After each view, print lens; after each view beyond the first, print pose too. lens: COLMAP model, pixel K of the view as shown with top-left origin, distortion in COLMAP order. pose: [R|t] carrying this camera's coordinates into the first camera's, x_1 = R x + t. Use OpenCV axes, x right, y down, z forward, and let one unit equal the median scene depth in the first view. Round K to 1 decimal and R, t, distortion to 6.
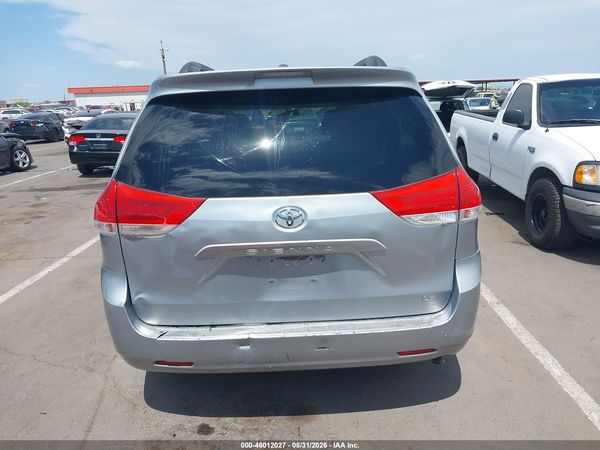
lens RADIAL K [[475.5, 0, 301.2], [0, 475.5, 227.8], [0, 0, 1]] dist [0.017474, -0.036084]
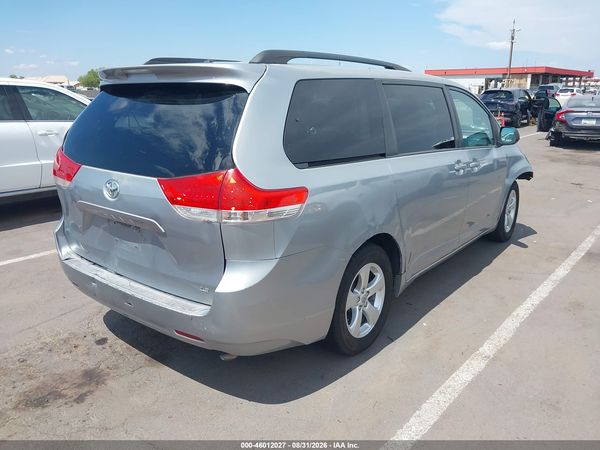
lens RADIAL K [[475.5, 0, 305.4], [0, 475.5, 236.2], [0, 0, 1]] dist [0.017474, -0.036084]
pose [[0.775168, 0.215396, -0.593902, 0.972377], [-0.185854, 0.976233, 0.111480, -0.116446], [0.603799, 0.023963, 0.796776, 0.283170]]
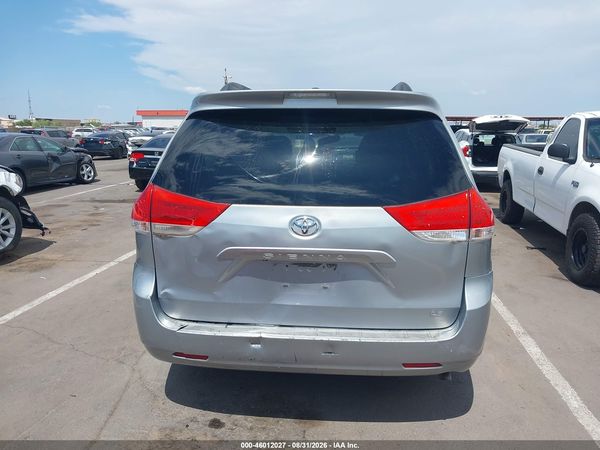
lens RADIAL K [[475.5, 0, 304.7], [0, 475.5, 228.8], [0, 0, 1]] dist [0.017474, -0.036084]
pose [[0.993317, 0.059476, -0.098916, 0.071202], [-0.064976, 0.996460, -0.053336, 0.036969], [0.095394, 0.059407, 0.993665, -0.054671]]
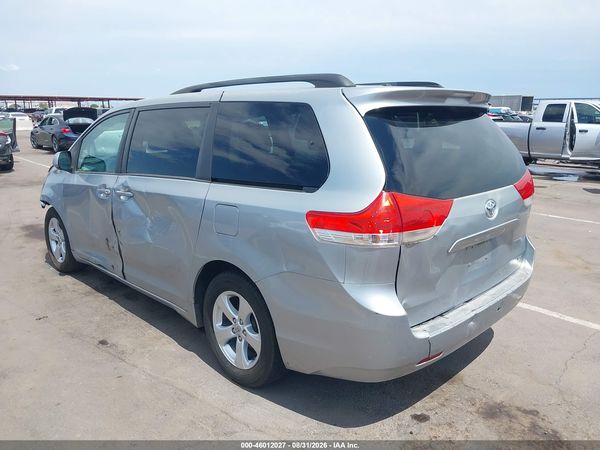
lens RADIAL K [[475.5, 0, 297.6], [0, 475.5, 226.7], [0, 0, 1]] dist [0.017474, -0.036084]
pose [[0.720443, -0.121199, 0.682841, -1.094982], [0.146887, 0.988940, 0.020553, -0.065048], [-0.677780, 0.085493, 0.730277, 0.374164]]
